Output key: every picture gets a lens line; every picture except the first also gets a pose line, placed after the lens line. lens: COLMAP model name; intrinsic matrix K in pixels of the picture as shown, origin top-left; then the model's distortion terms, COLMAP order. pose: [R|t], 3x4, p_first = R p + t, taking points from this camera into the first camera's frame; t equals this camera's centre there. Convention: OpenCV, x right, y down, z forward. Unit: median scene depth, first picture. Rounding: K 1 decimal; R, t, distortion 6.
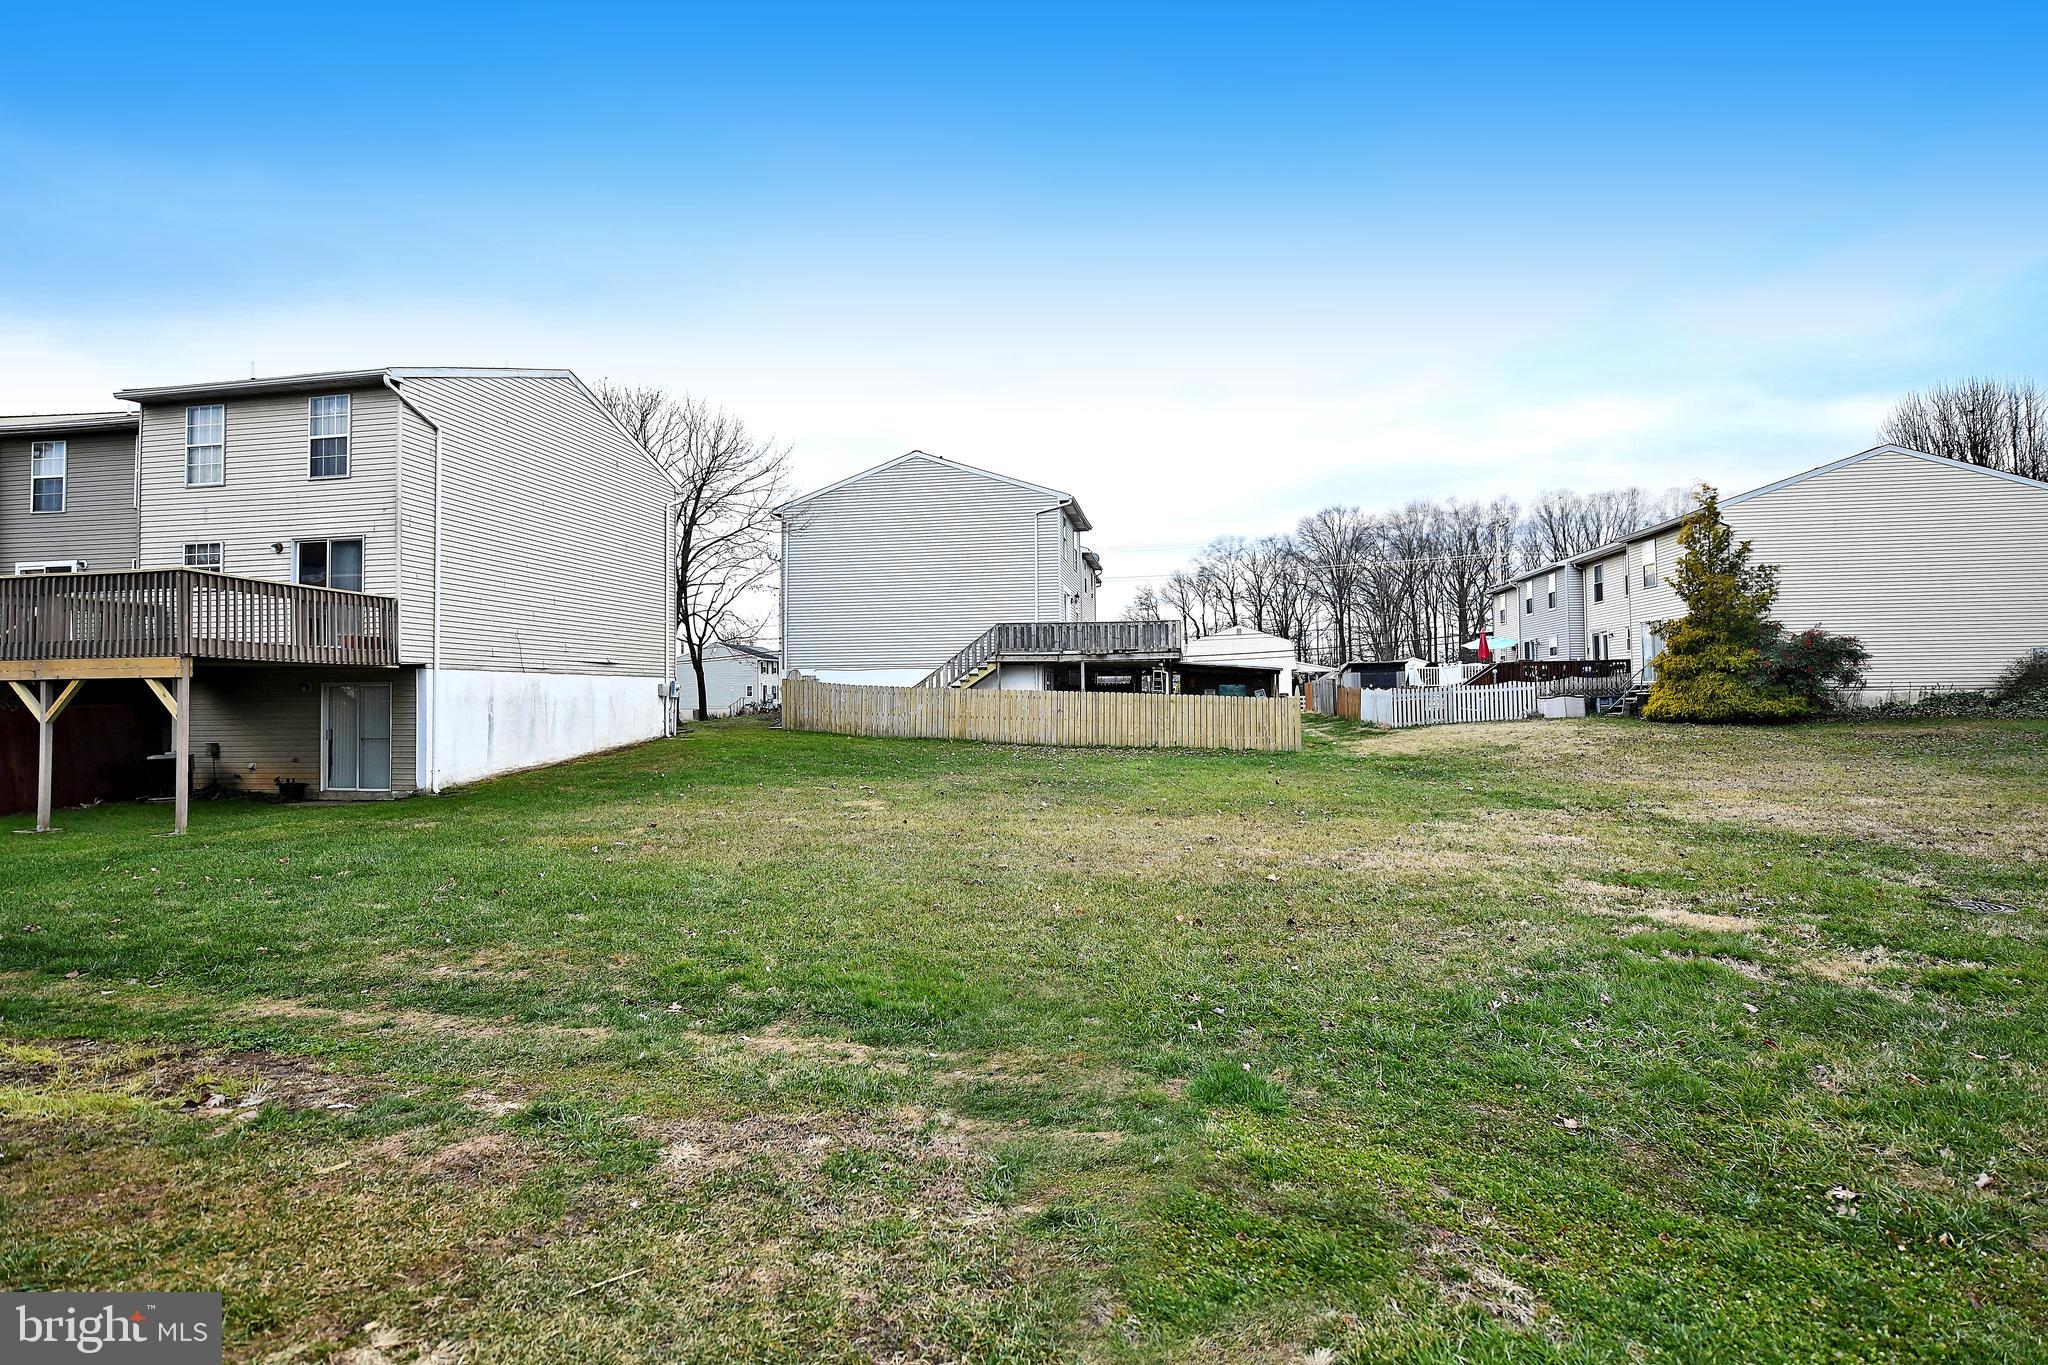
lens RADIAL K [[936.1, 0, 1033.8], [0, 936.1, 678.4], [0, 0, 1]] dist [-0.012859, -0.000175]
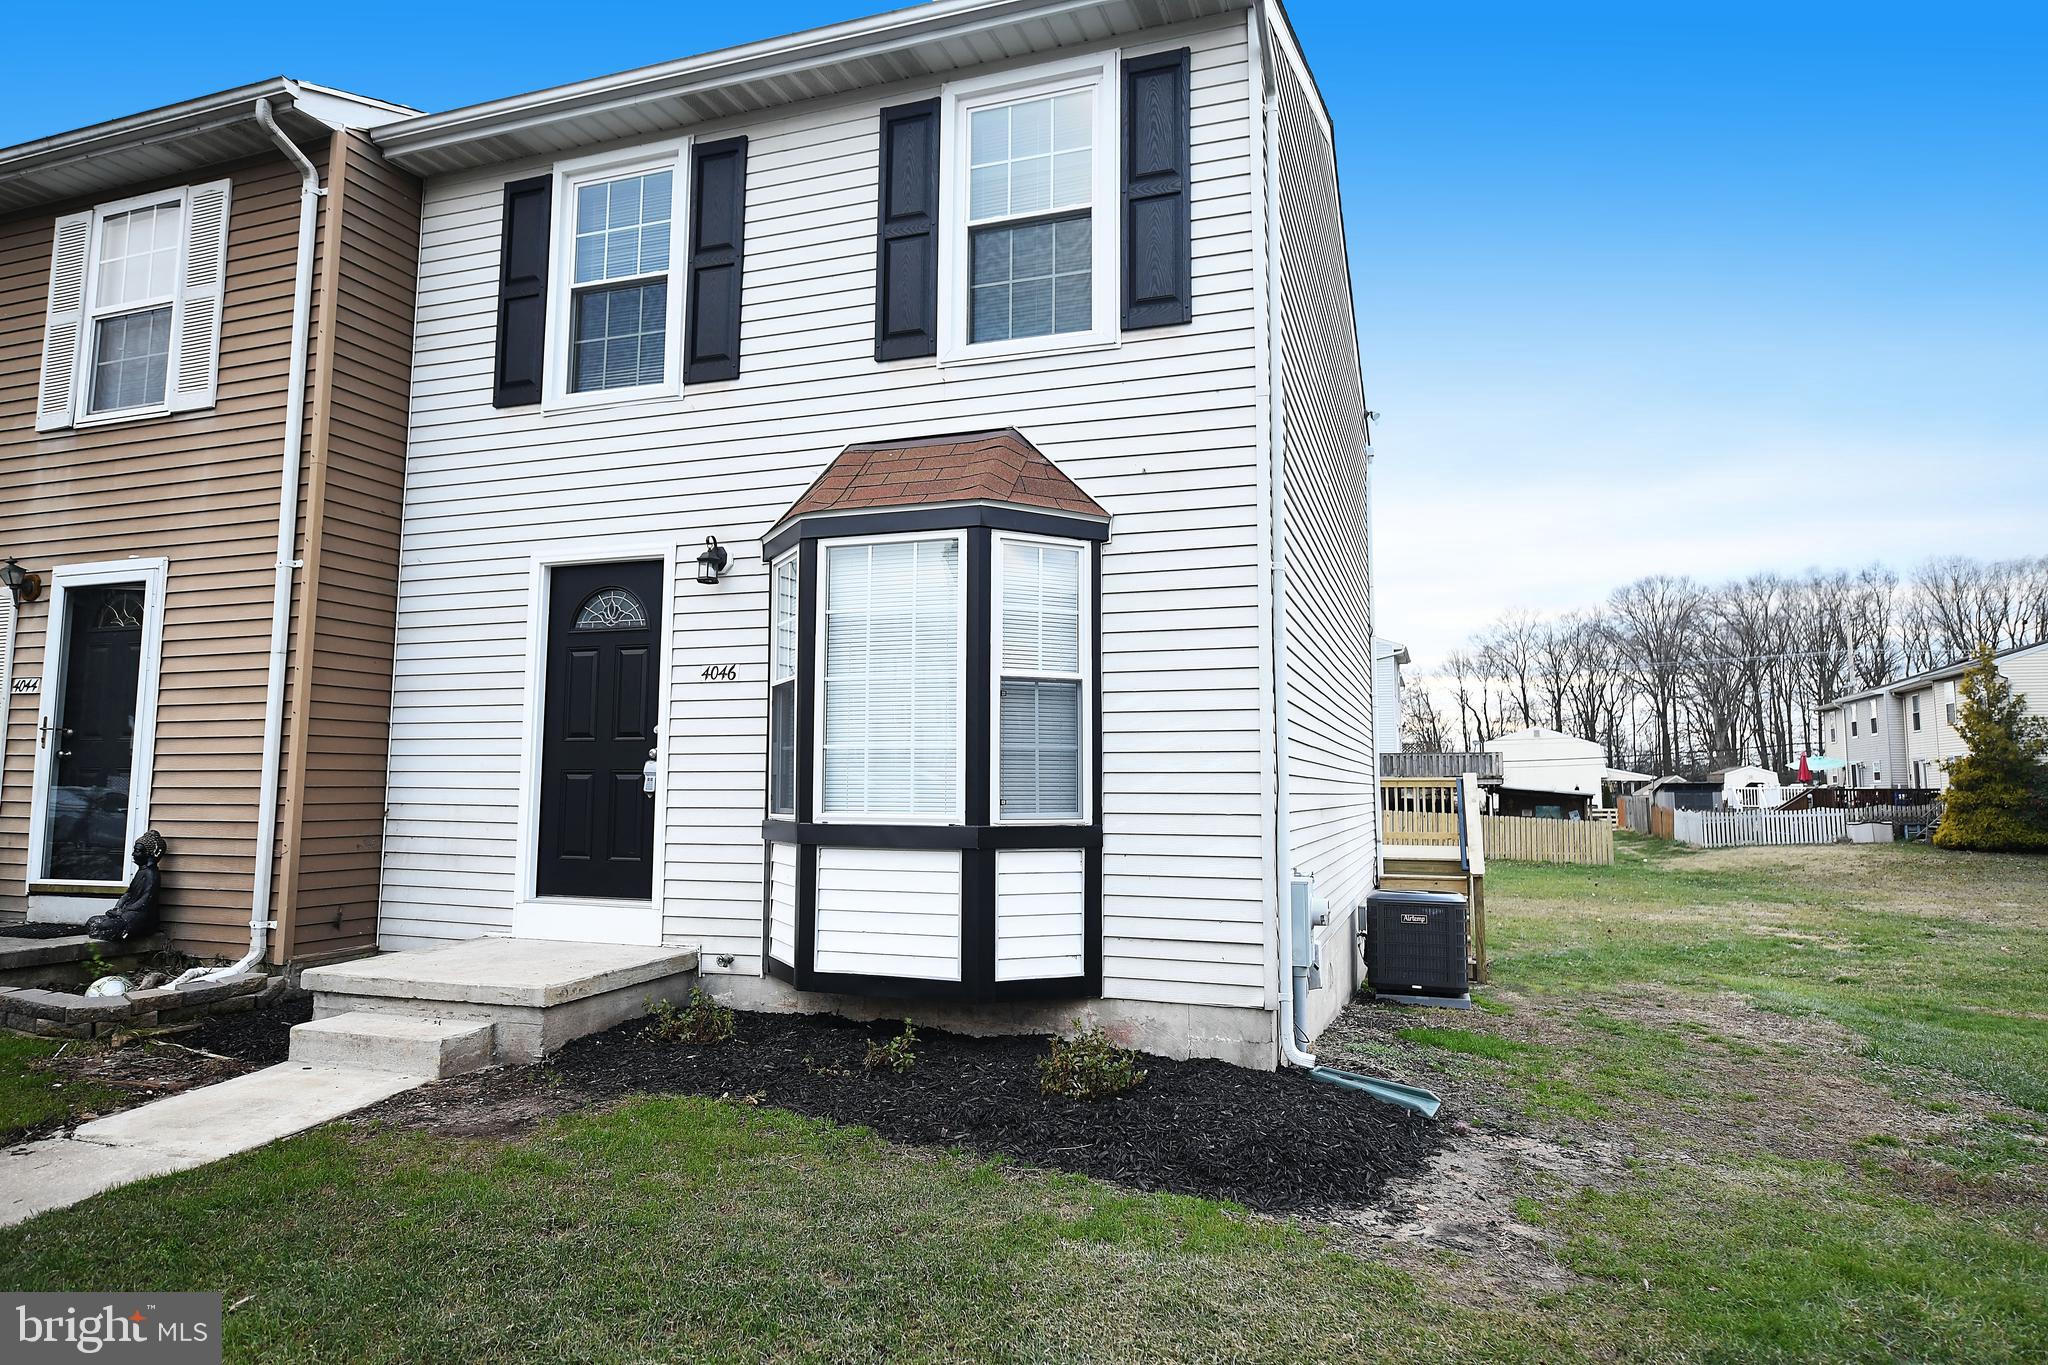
lens RADIAL K [[1230.1, 0, 1033.4], [0, 1230.1, 686.2], [0, 0, 1]] dist [-0.000740, -0.001203]
pose [[0.986962, 0.004256, -0.160899, -0.178966], [-0.014795, 0.997817, -0.064363, -0.035975], [0.160274, 0.065904, 0.984870, -0.628429]]
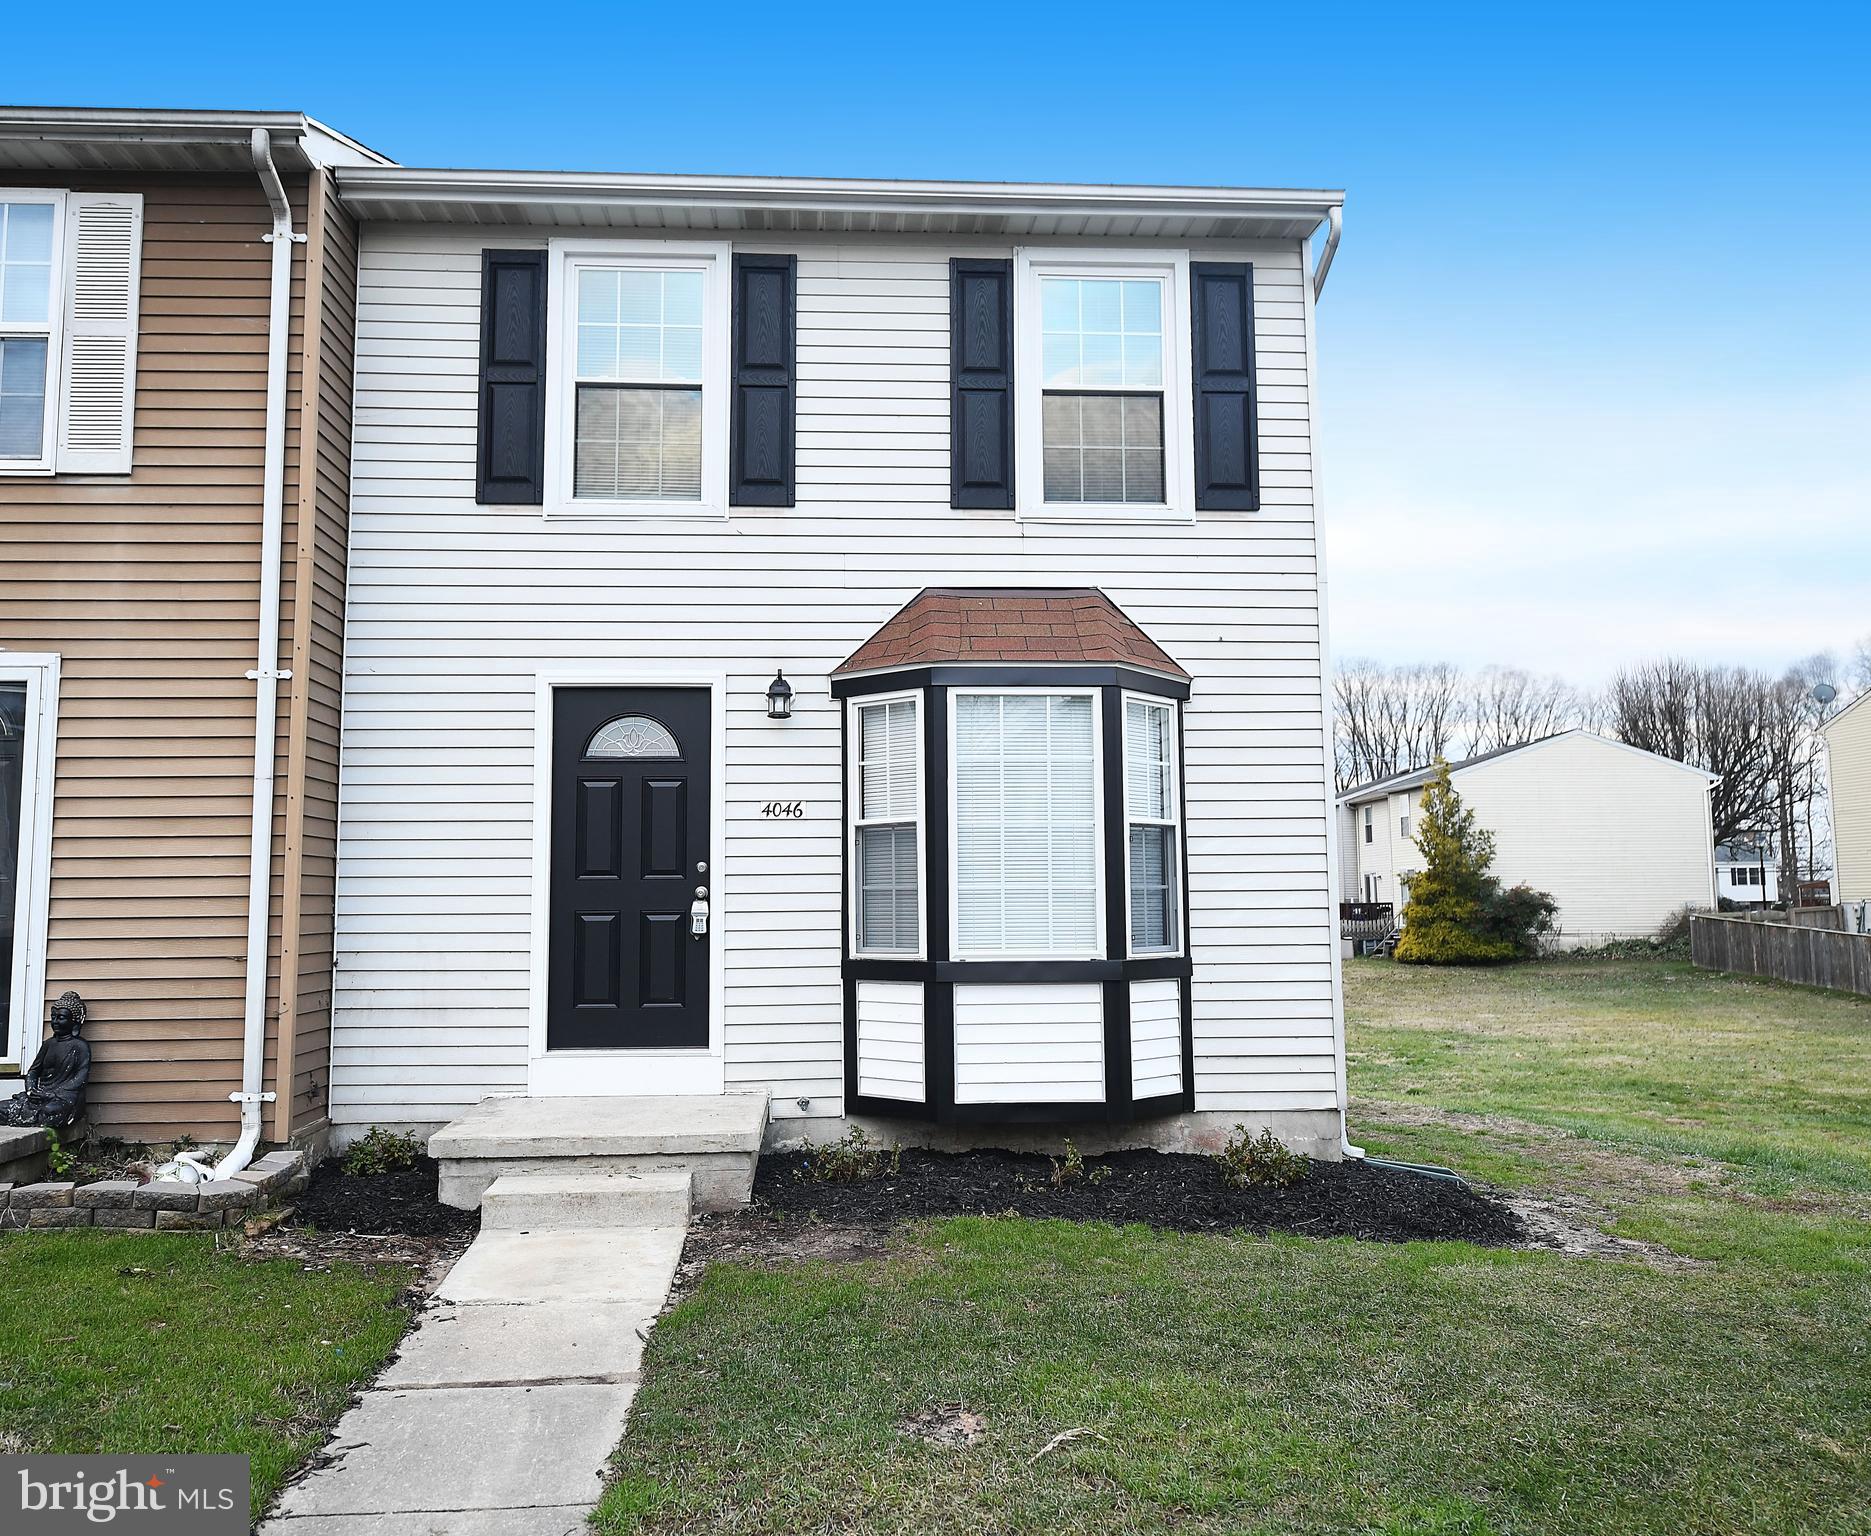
lens RADIAL K [[1597.5, 0, 935.5], [0, 1597.5, 768.0], [0, 0, 1]] dist [0.000489, 0.002411]
pose [[0.970640, 0.026412, 0.239082, -0.331237], [-0.008983, 0.997240, -0.073698, -0.039109], [-0.240369, 0.069386, 0.968198, -0.707737]]
